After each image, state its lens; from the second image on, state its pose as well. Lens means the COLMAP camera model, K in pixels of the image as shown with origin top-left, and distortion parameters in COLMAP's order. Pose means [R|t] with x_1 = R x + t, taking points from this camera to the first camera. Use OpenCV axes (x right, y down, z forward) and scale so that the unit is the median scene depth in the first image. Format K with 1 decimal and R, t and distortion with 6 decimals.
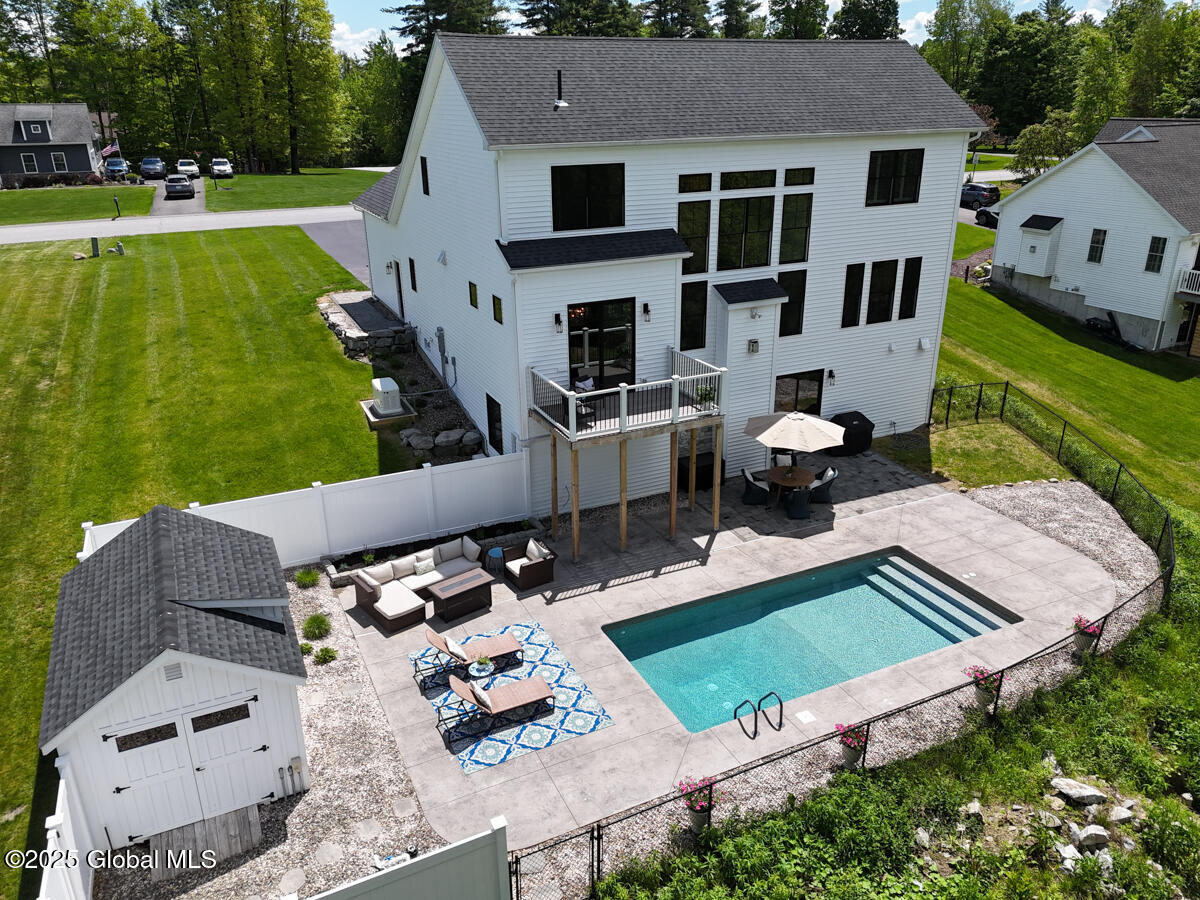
lens RADIAL K [[879.0, 0, 602.6], [0, 879.0, 445.4], [0, 0, 1]] dist [0.100153, -0.109334]
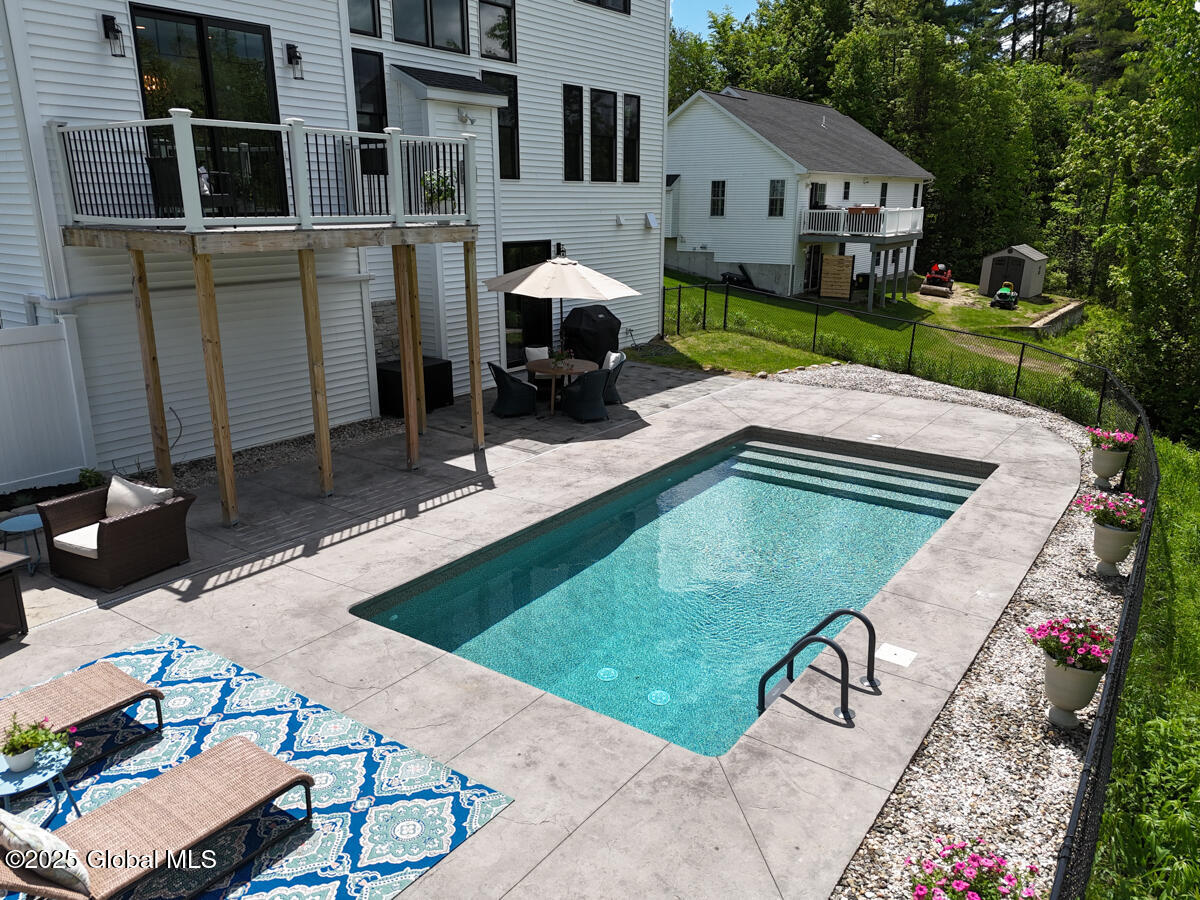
lens RADIAL K [[879.0, 0, 602.6], [0, 879.0, 445.4], [0, 0, 1]] dist [0.100153, -0.109334]
pose [[0.875126, -0.118508, 0.469160, -0.068597], [0.166368, 0.984129, -0.061739, 0.141465], [-0.454397, 0.132082, 0.880953, 0.454524]]
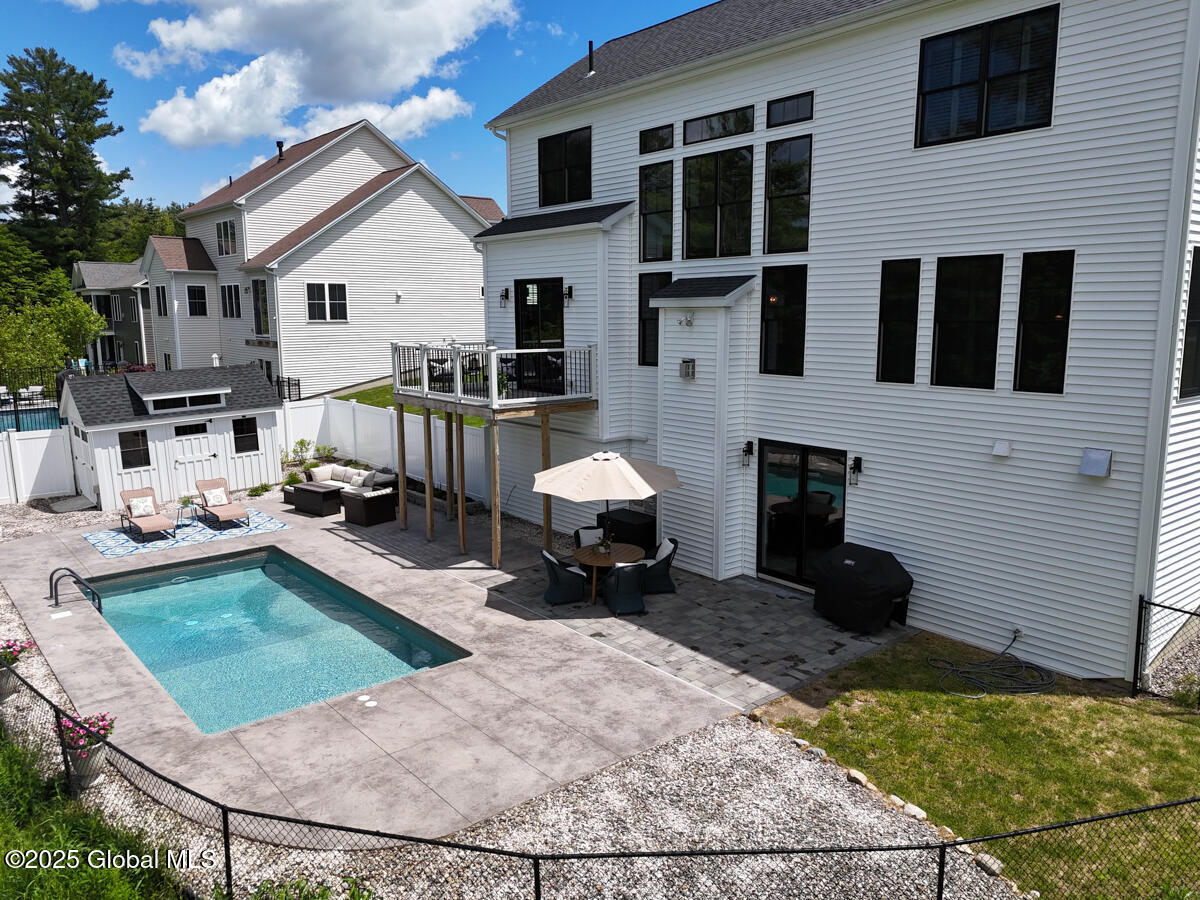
lens RADIAL K [[879.0, 0, 602.6], [0, 879.0, 445.4], [0, 0, 1]] dist [0.100153, -0.109334]
pose [[0.243610, 0.160868, -0.956439, 0.857001], [-0.352225, 0.933493, 0.067295, -0.085773], [0.903655, 0.320488, 0.284070, 0.821674]]
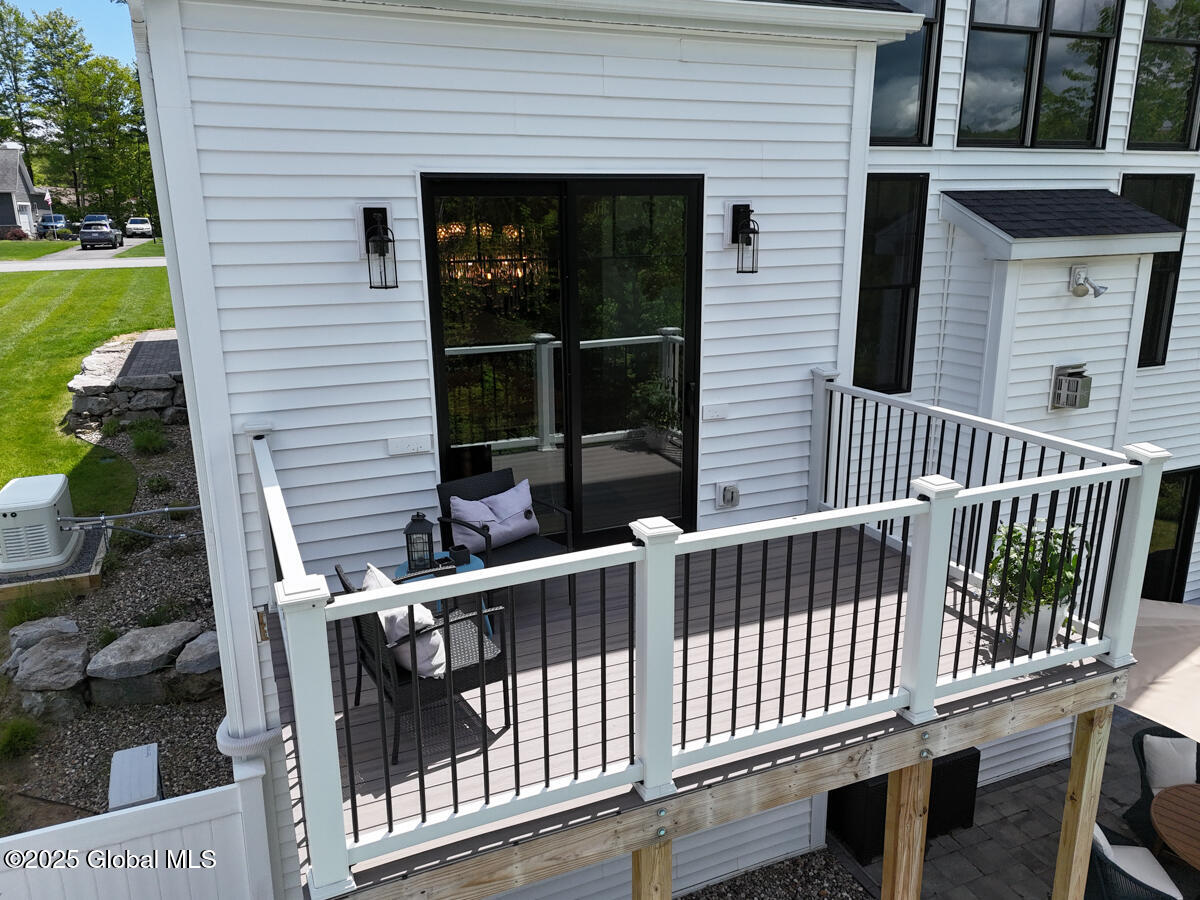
lens RADIAL K [[883.6, 0, 600.0], [0, 883.6, 450.0], [0, 0, 1]] dist [0.025121, 0.001518]
pose [[0.999282, 0.010920, -0.036283, 0.016460], [-0.014752, 0.994142, -0.107072, -0.057304], [0.034901, 0.107530, 0.993589, 0.725832]]
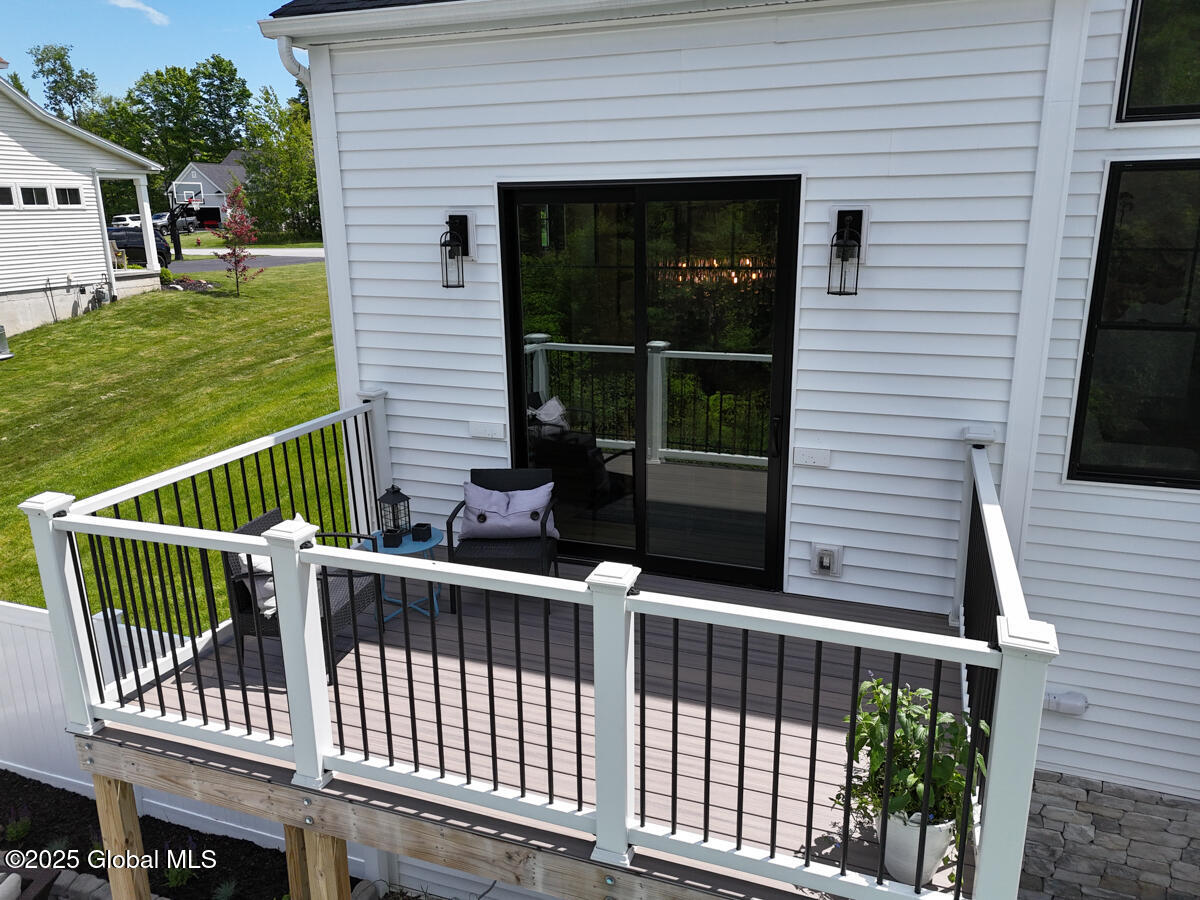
lens RADIAL K [[908.4, 0, 605.6], [0, 908.4, 426.8], [0, 0, 1]] dist [0.184234, -0.285995]
pose [[0.692385, 0.164405, -0.702548, 0.170908], [-0.261926, 0.964543, -0.032422, -0.085269], [0.672308, 0.206464, 0.710897, 0.793322]]
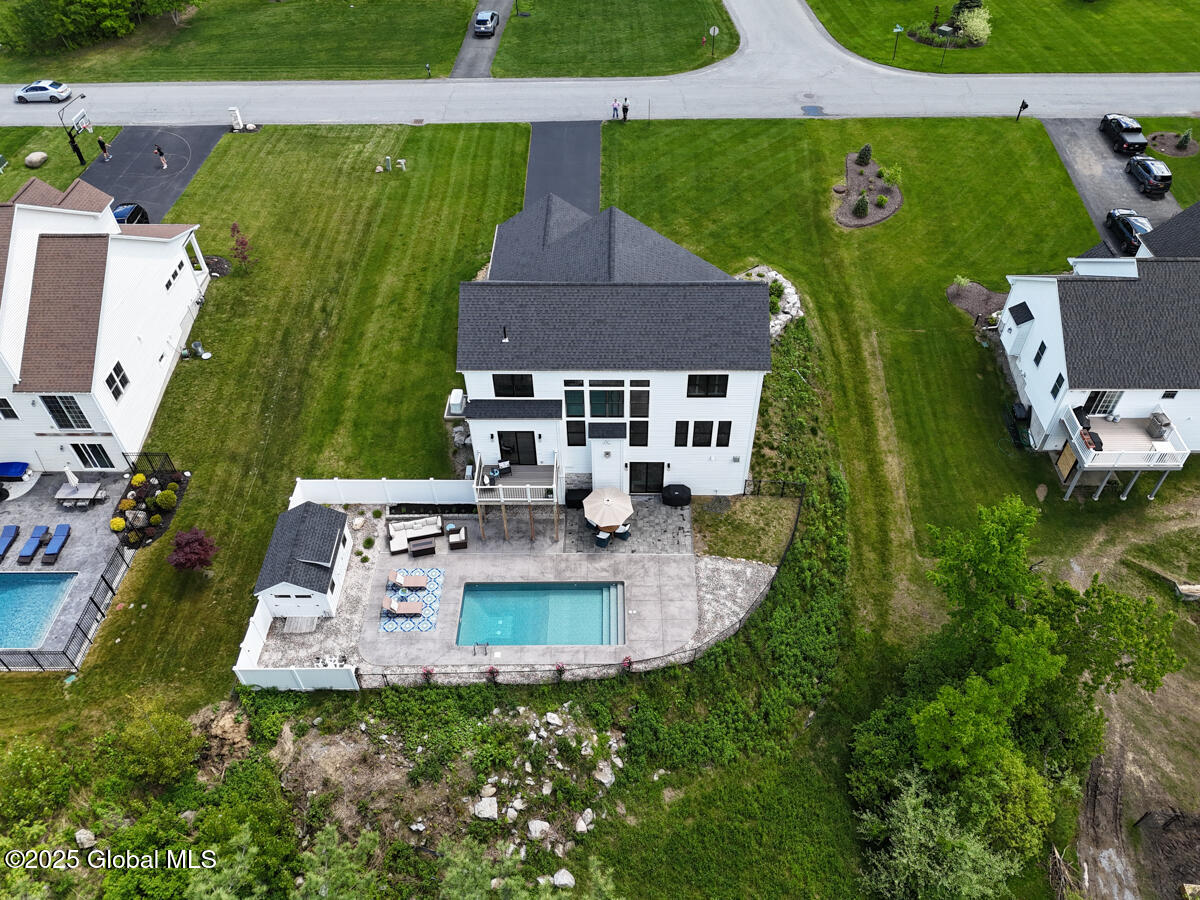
lens RADIAL K [[879.0, 0, 602.6], [0, 879.0, 445.4], [0, 0, 1]] dist [0.100153, -0.109334]
pose [[0.896378, 0.313566, -0.313342, 0.792147], [-0.158245, 0.886627, 0.434570, -1.004989], [0.414084, -0.339954, 0.844373, -0.618472]]
